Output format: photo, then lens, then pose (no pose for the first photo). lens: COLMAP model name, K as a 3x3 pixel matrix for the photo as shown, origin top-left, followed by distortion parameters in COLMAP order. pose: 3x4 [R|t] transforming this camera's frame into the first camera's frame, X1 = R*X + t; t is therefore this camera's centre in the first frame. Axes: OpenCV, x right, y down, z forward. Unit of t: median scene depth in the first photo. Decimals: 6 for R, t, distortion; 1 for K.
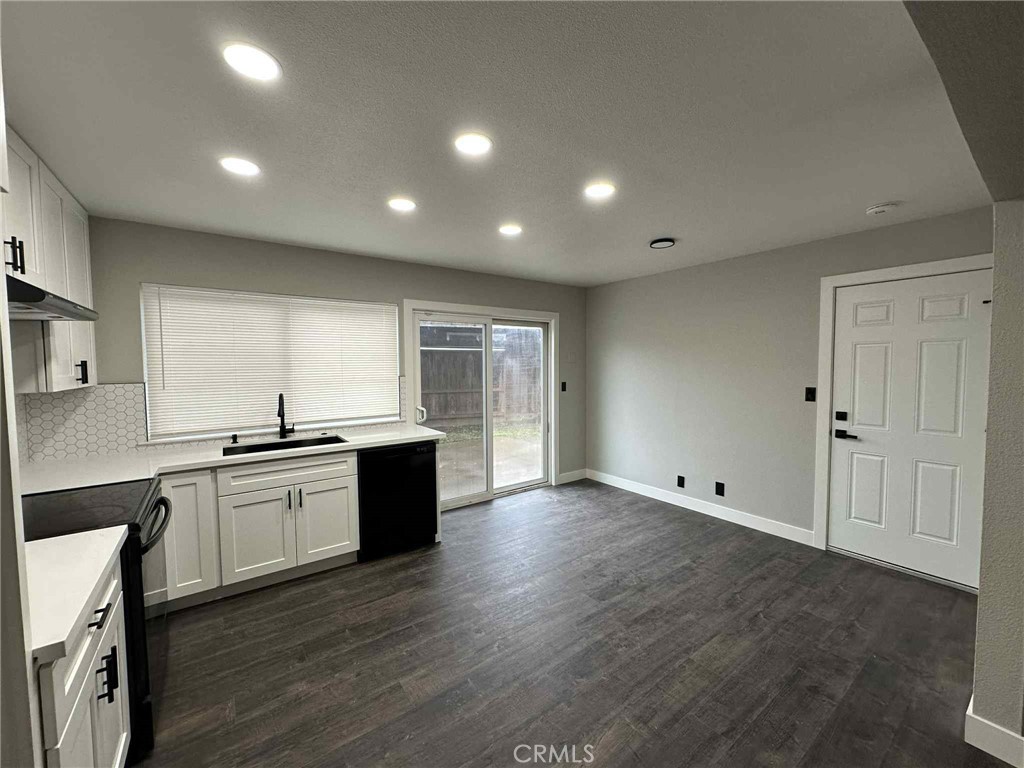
lens RADIAL K [[407.6, 0, 510.9], [0, 407.6, 382.8], [0, 0, 1]] dist [-0.000780, 0.000744]
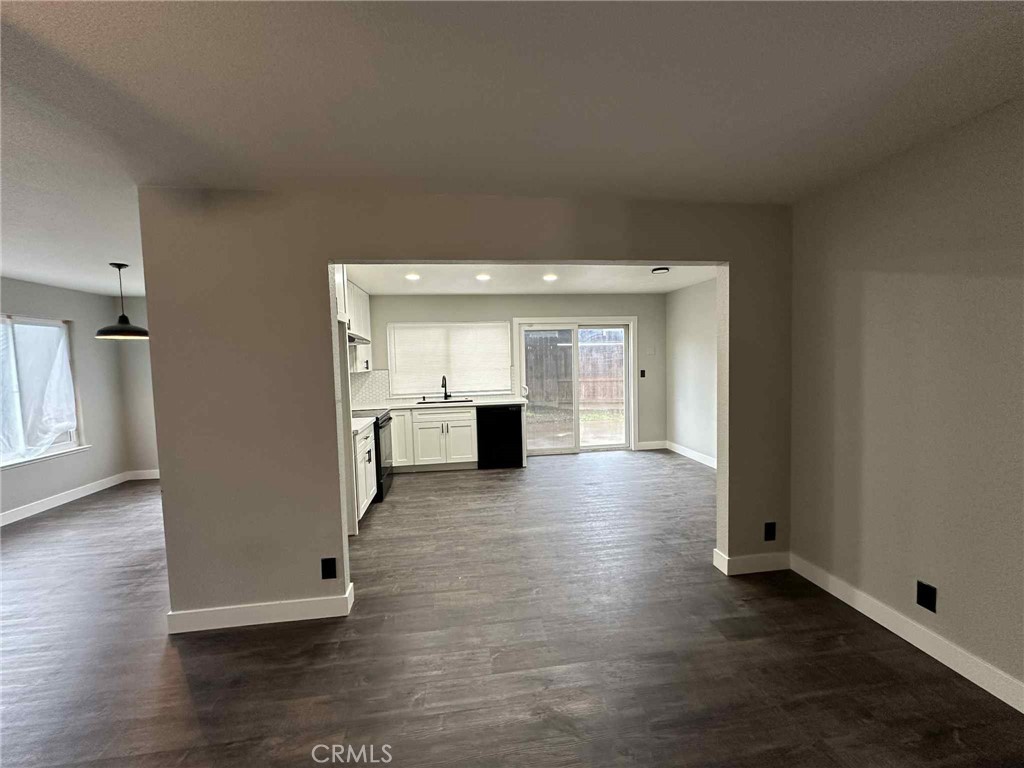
lens RADIAL K [[407.6, 0, 510.9], [0, 407.6, 382.8], [0, 0, 1]] dist [-0.000780, 0.000744]
pose [[0.880256, 0.011199, -0.474366, 0.619181], [-0.002497, 0.999817, 0.018971, 0.024379], [0.474492, -0.015515, 0.880123, -0.526494]]
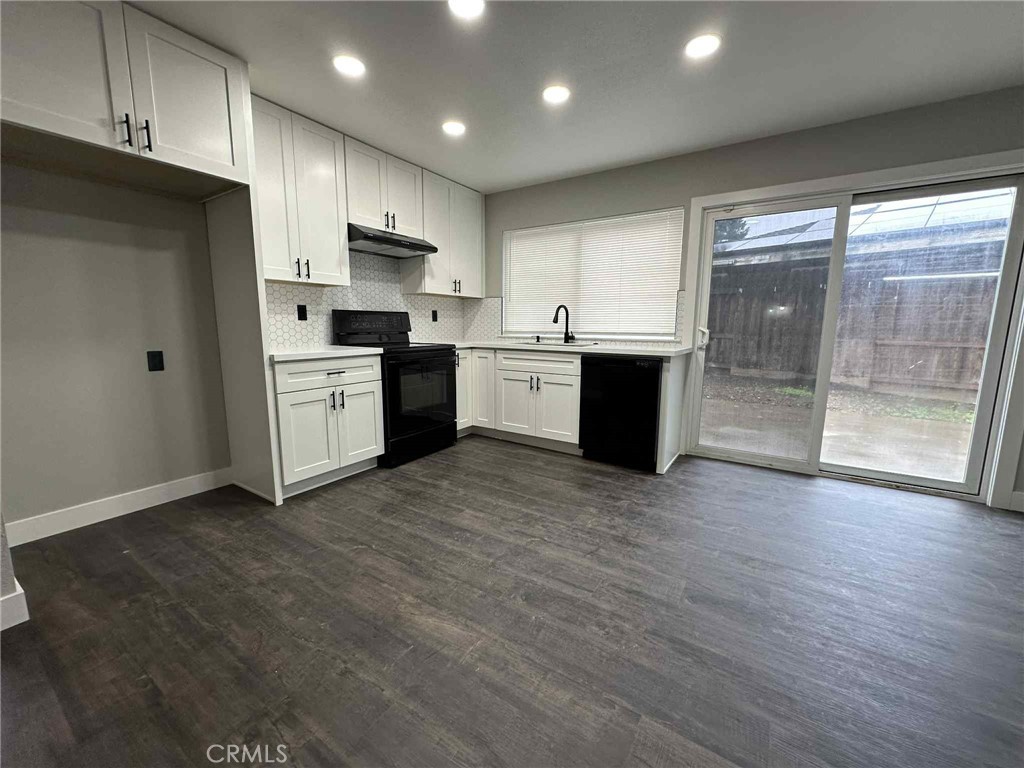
lens RADIAL K [[407.6, 0, 510.9], [0, 407.6, 382.8], [0, 0, 1]] dist [-0.000780, 0.000744]
pose [[0.353119, 0.143120, -0.924567, 0.564298], [-0.054087, 0.989700, 0.132545, 0.106908], [0.934014, 0.003203, 0.357223, 0.430264]]
